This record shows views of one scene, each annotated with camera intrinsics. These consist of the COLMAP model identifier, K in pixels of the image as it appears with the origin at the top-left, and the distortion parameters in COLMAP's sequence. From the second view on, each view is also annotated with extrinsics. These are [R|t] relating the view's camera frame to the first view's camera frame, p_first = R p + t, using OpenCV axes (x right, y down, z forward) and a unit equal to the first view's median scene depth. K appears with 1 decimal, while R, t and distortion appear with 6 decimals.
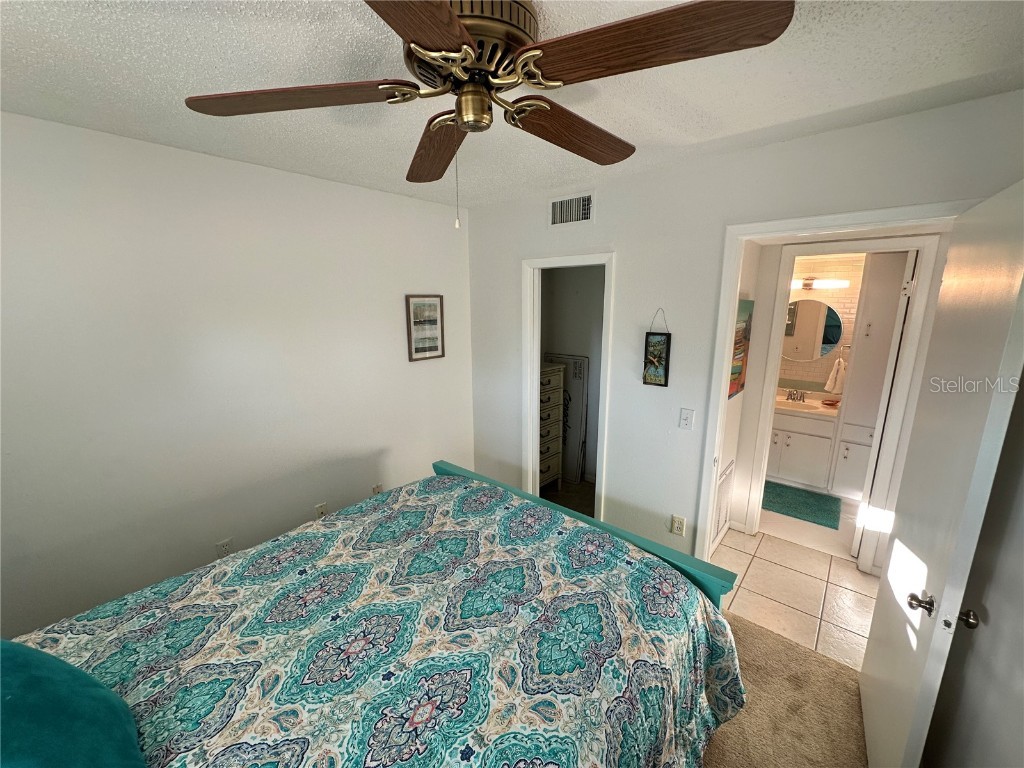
lens RADIAL K [[408.3, 0, 513.3], [0, 408.3, 382.9], [0, 0, 1]] dist [-0.003800, 0.000825]
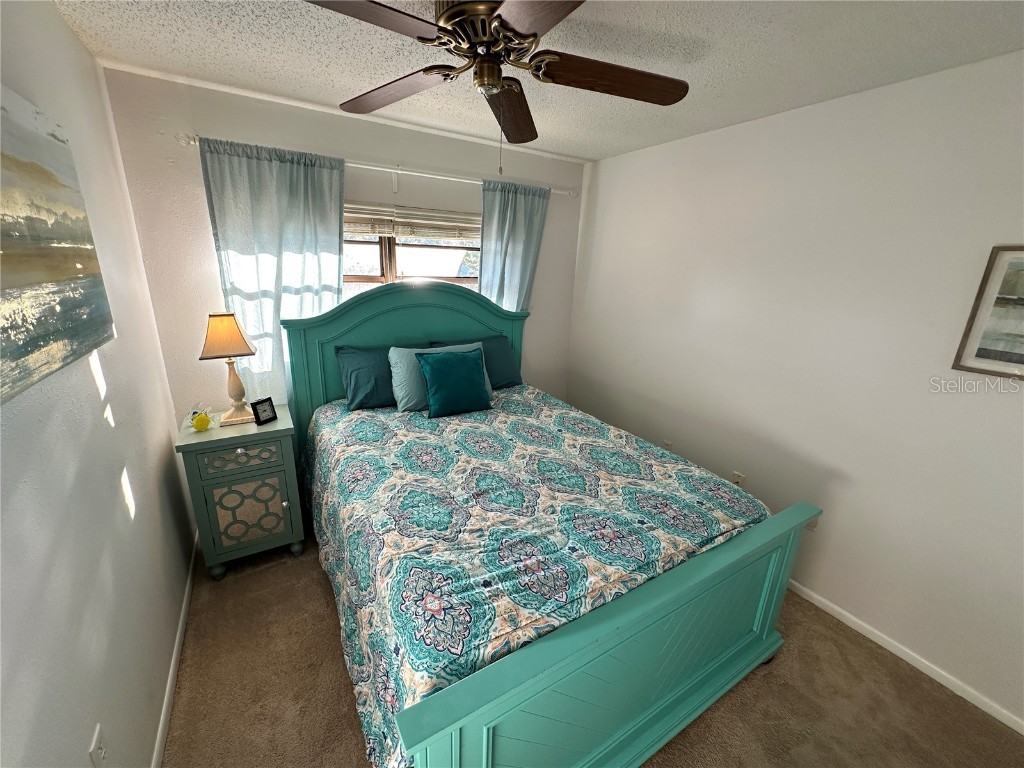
lens RADIAL K [[408.3, 0, 508.7], [0, 408.3, 382.9], [0, 0, 1]] dist [-0.003800, 0.000825]
pose [[-0.305869, 0.261479, -0.915463, 0.832084], [-0.229231, 0.913034, 0.337375, -0.153373], [0.924066, 0.313045, -0.219330, 1.048750]]
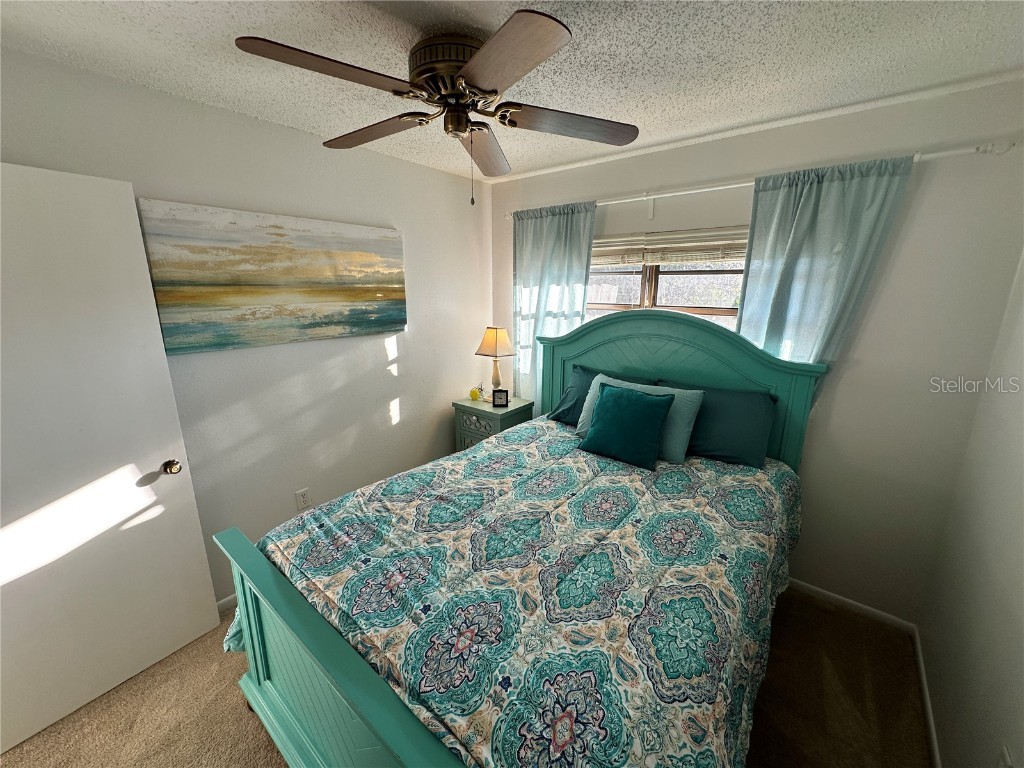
lens RADIAL K [[408.3, 0, 513.0], [0, 408.3, 382.2], [0, 0, 1]] dist [-0.003800, 0.000825]
pose [[-0.999477, 0.007179, -0.031538, -0.153862], [-0.006987, 0.904118, 0.427226, -0.296652], [0.031581, 0.427223, -0.903595, 1.707988]]
